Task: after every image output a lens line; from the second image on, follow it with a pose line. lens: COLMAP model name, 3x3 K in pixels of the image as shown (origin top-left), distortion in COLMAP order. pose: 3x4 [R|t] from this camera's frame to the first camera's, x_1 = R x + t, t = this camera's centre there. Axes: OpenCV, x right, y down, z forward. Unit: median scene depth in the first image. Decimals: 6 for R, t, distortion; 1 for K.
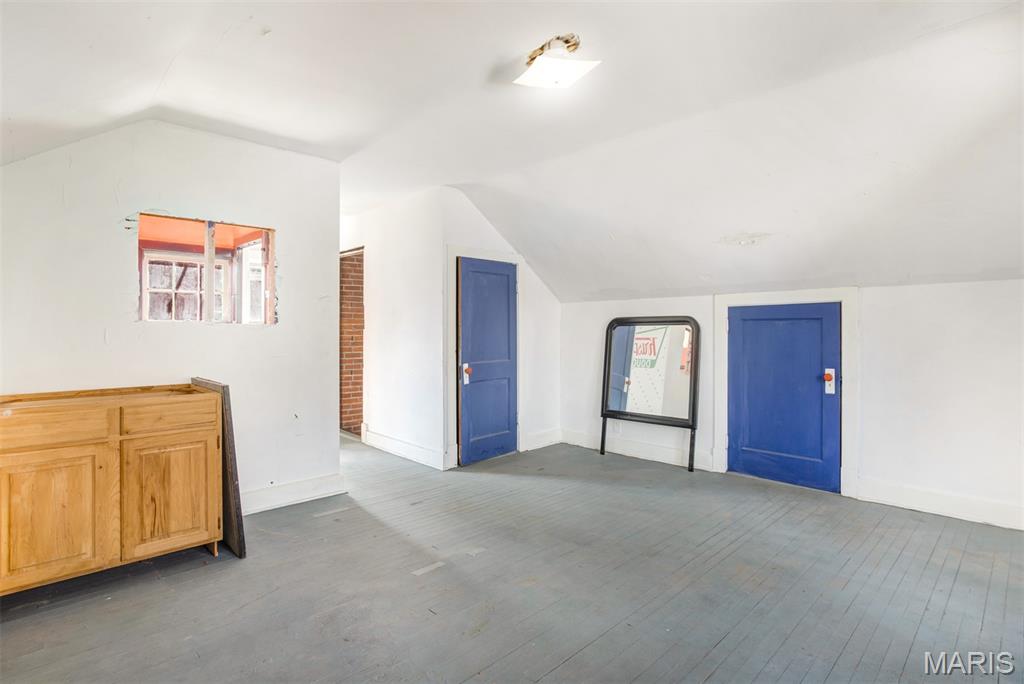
lens RADIAL K [[551.7, 0, 512.5], [0, 551.7, 327.4], [0, 0, 1]] dist [-0.004836, -0.000686]
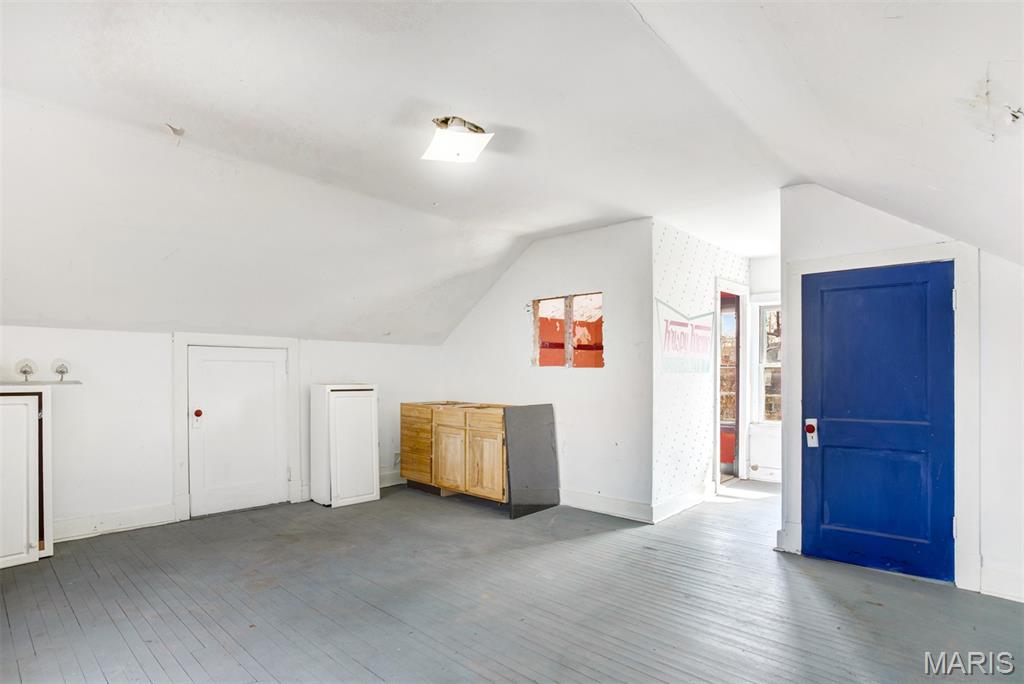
lens RADIAL K [[531.3, 0, 477.4], [0, 531.3, 382.3], [0, 0, 1]] dist [-0.013547, -0.000500]
pose [[-0.024934, 0.007146, -0.999664, 0.855369], [0.003904, 0.999968, 0.007050, 0.012564], [0.999681, -0.003727, -0.024962, 0.775731]]
